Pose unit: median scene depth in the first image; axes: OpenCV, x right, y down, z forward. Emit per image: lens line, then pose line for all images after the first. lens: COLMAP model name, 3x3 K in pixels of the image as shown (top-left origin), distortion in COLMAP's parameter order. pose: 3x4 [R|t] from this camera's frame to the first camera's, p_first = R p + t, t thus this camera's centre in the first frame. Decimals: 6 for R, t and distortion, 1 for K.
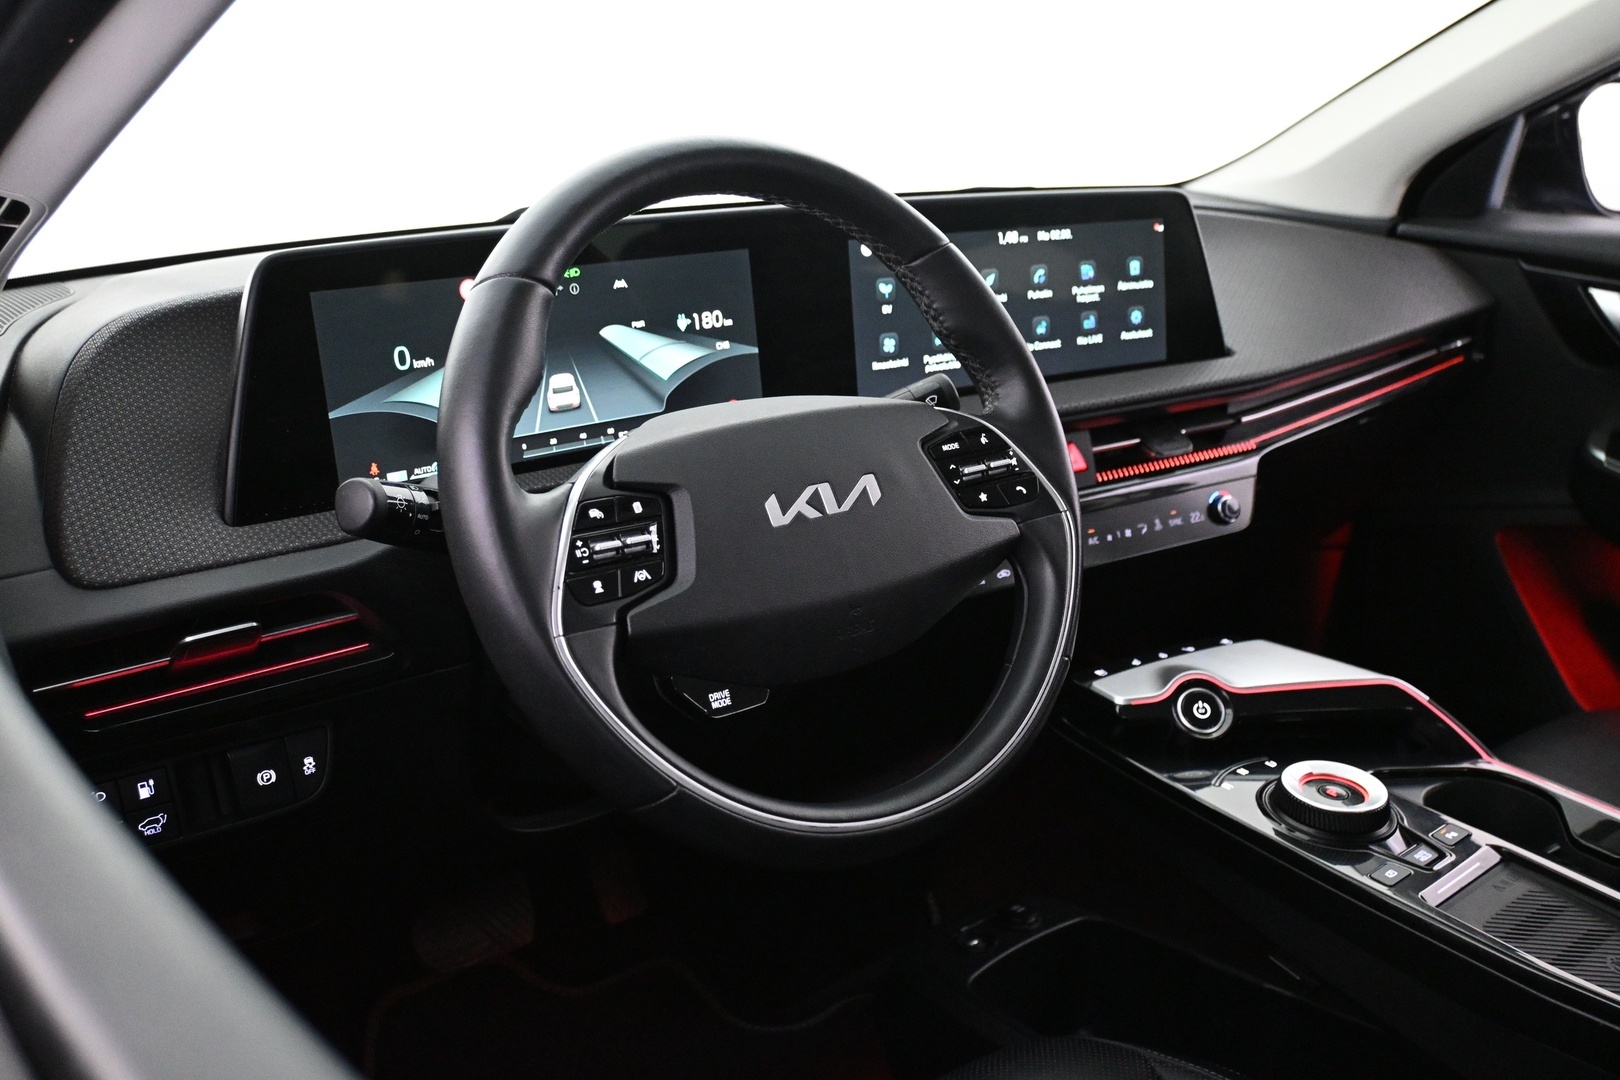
lens RADIAL K [[1490.3, 0, 807.4], [0, 1490.3, 538.7], [0, 0, 1]] dist [0.001073, 0.000000]
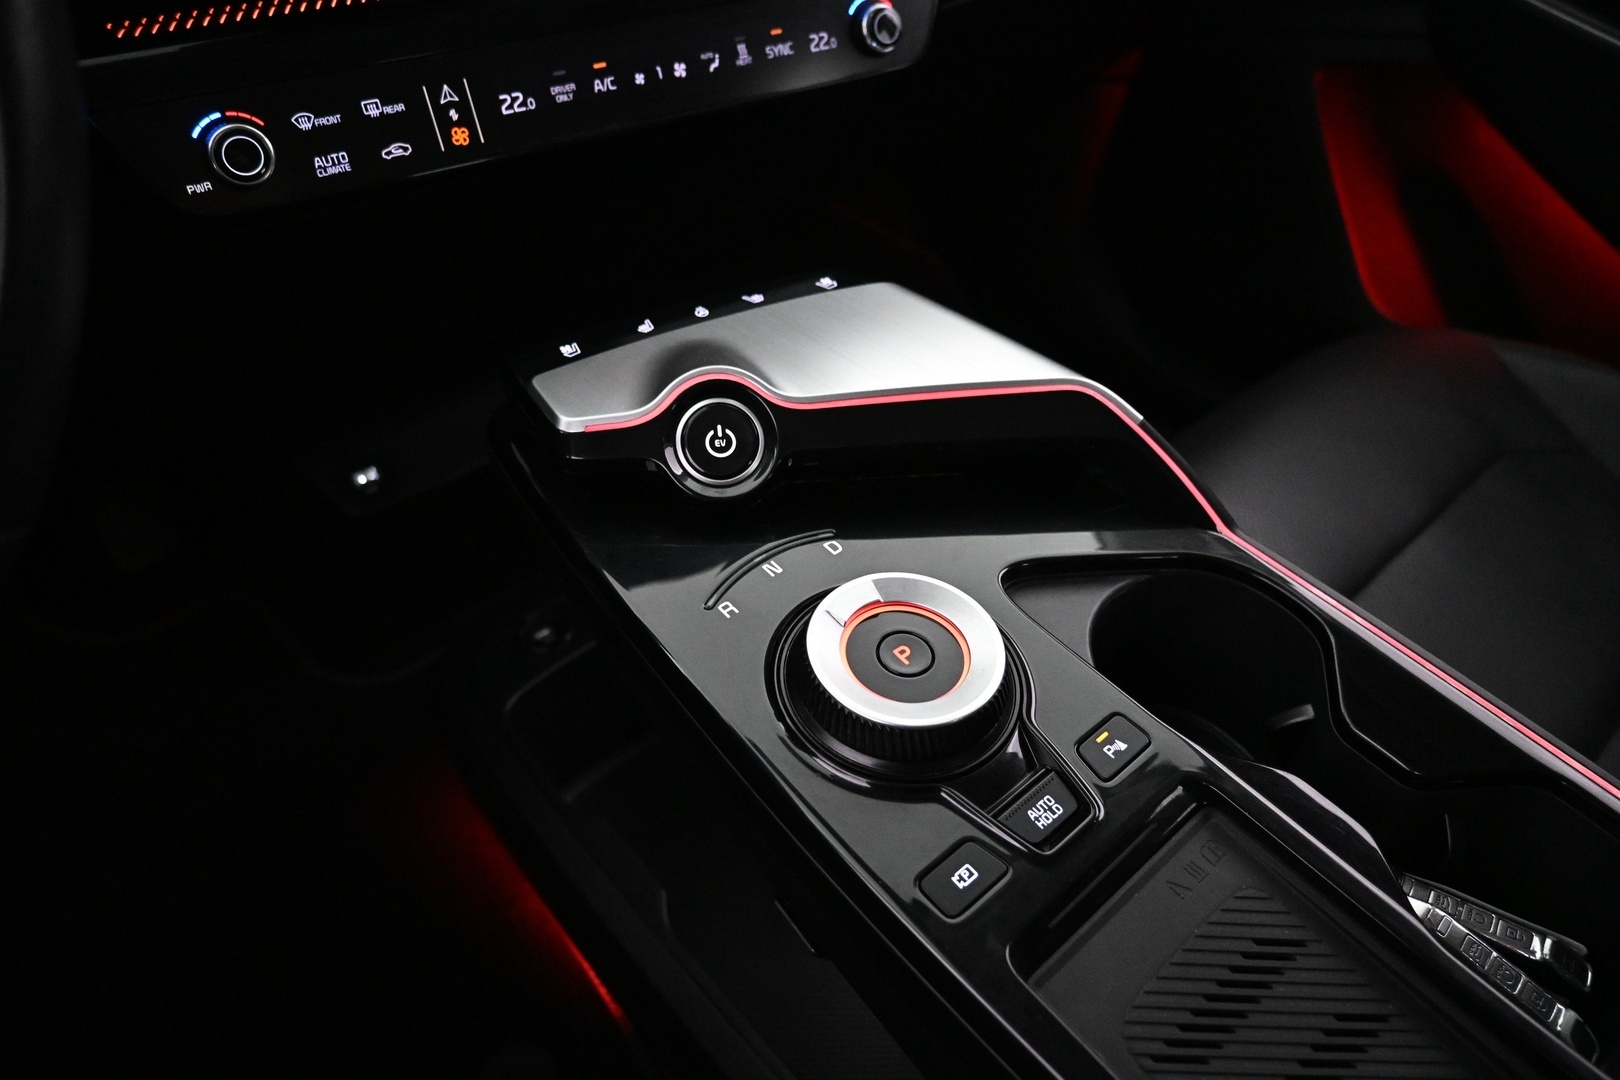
lens RADIAL K [[1113.7, 0, 811.5], [0, 1113.7, 542.9], [0, 0, 1]] dist [0.004782, -0.002204]
pose [[0.998472, 0.011605, 0.054023, 0.255948], [-0.032997, 0.909451, 0.414499, -0.018248], [-0.044321, -0.415649, 0.908445, 0.572943]]
